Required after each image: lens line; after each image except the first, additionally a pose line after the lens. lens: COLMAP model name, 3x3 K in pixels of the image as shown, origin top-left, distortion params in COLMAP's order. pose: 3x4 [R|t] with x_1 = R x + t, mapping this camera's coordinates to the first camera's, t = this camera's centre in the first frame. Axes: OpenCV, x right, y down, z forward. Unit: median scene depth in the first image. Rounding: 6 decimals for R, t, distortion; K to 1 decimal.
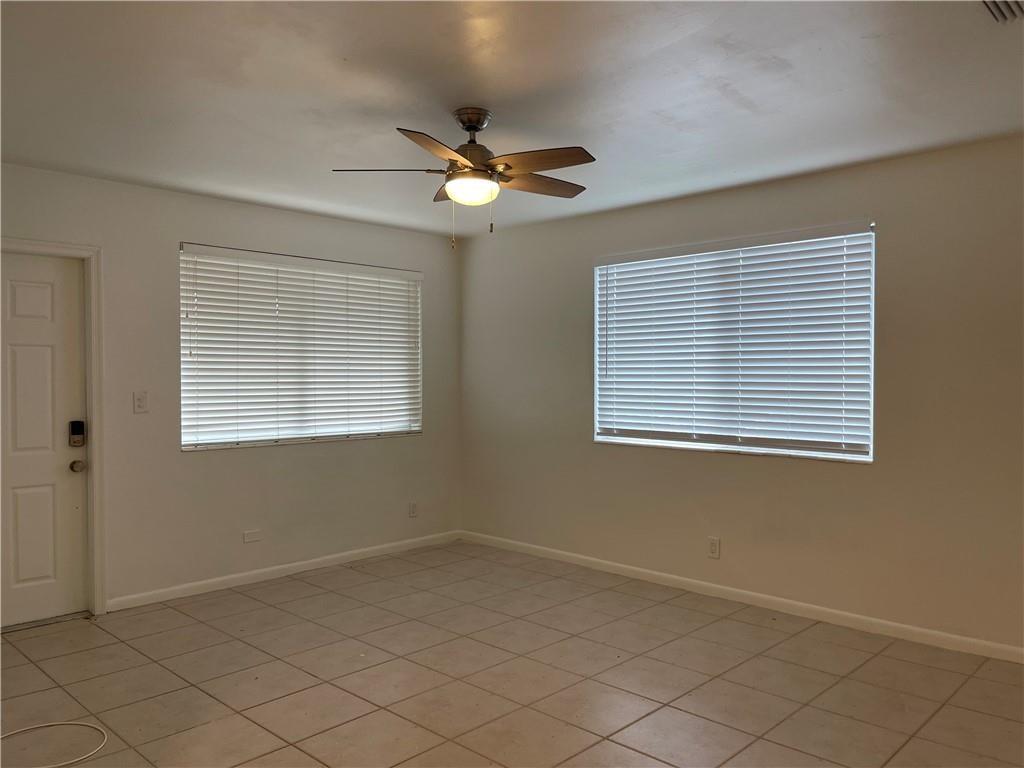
lens RADIAL K [[789.2, 0, 509.2], [0, 789.2, 384.8], [0, 0, 1]] dist [0.046238, -0.069418]
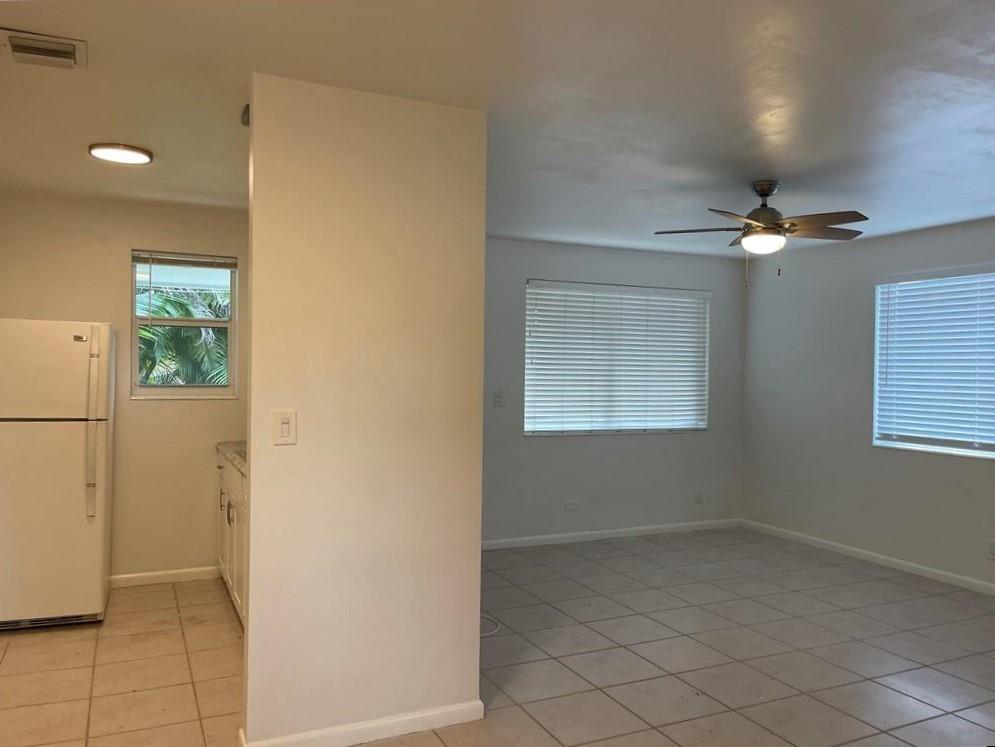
lens RADIAL K [[766.8, 0, 502.3], [0, 766.8, 373.6], [0, 0, 1]] dist [0.046238, -0.069418]
pose [[0.937330, 0.016899, -0.348033, -0.002797], [-0.020614, 0.999763, -0.006973, -0.009759], [0.347832, 0.013711, 0.937456, -0.189923]]
